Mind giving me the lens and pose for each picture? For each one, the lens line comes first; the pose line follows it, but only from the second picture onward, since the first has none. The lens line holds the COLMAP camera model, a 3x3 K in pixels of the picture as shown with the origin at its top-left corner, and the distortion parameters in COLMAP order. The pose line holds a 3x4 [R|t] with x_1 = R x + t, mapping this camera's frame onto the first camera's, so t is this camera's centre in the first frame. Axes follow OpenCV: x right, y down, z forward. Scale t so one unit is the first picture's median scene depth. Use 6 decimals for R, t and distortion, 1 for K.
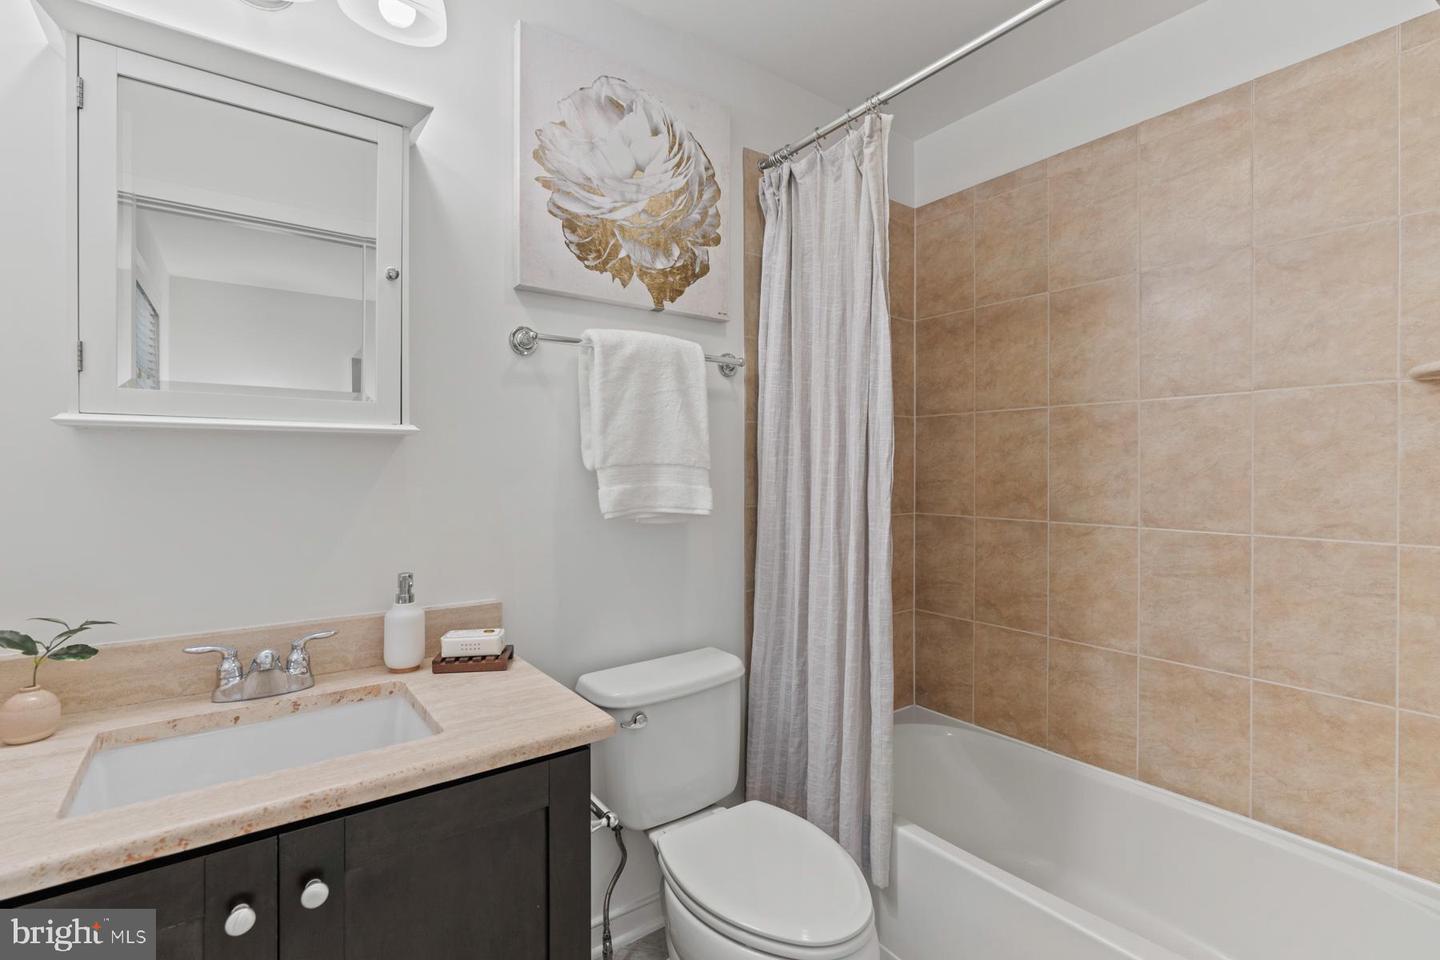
lens RADIAL K [[658.1, 0, 719.4], [0, 658.1, 471.6], [0, 0, 1]] dist [-0.002742, -0.000440]
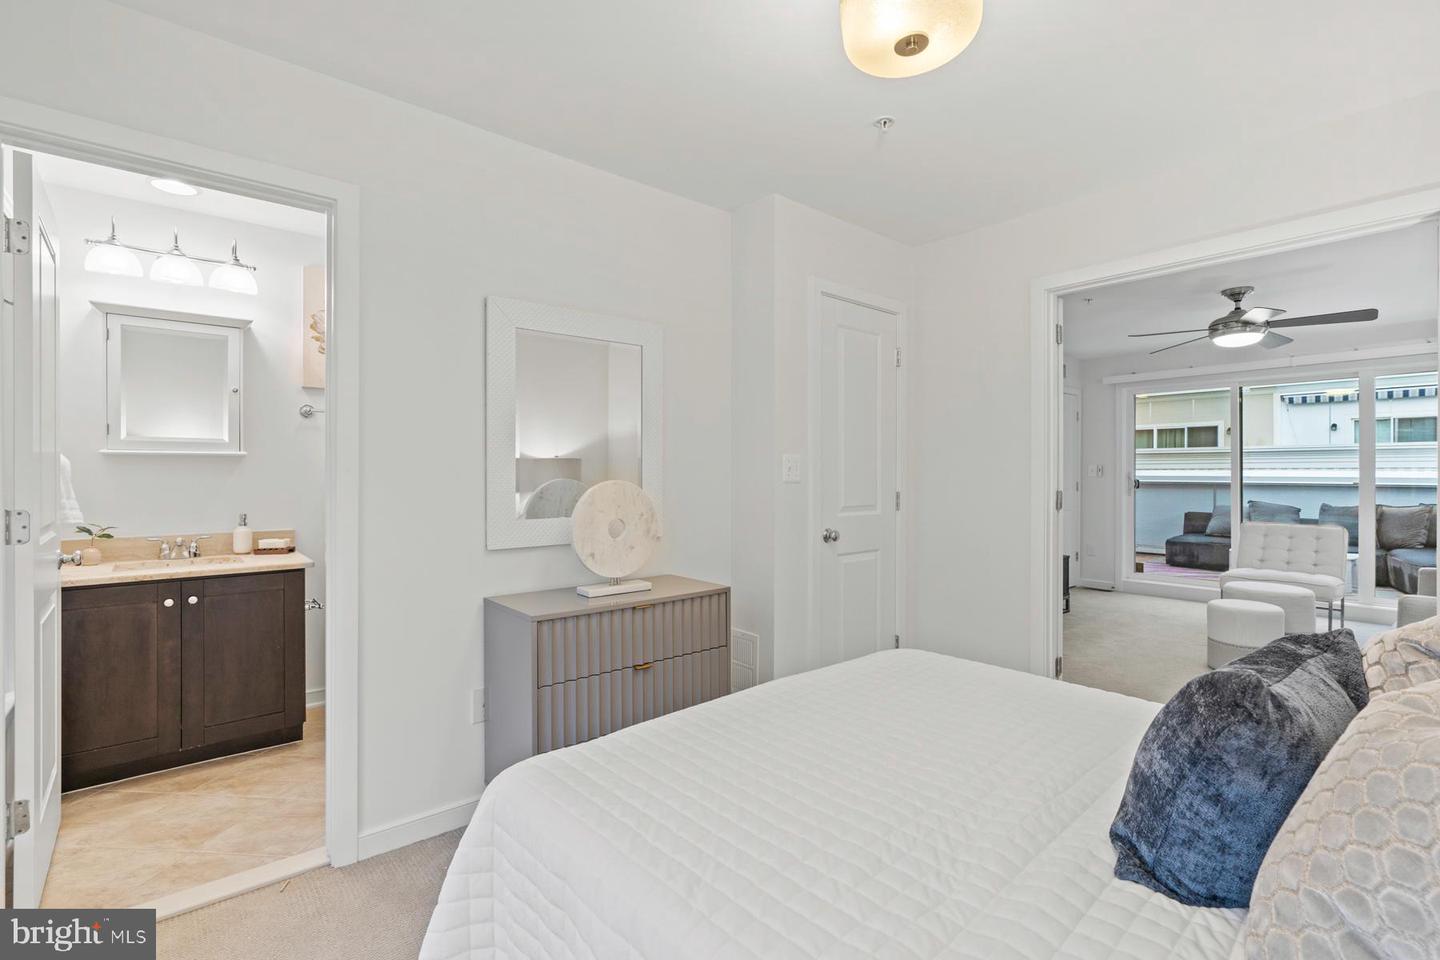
lens RADIAL K [[655.0, 0, 723.6], [0, 655.0, 480.5], [0, 0, 1]] dist [-0.002119, -0.000099]
pose [[0.997691, 0.001194, 0.067900, 1.122717], [-0.001746, 0.999966, 0.008062, 0.011542], [-0.067888, -0.008162, 0.997660, -1.513205]]
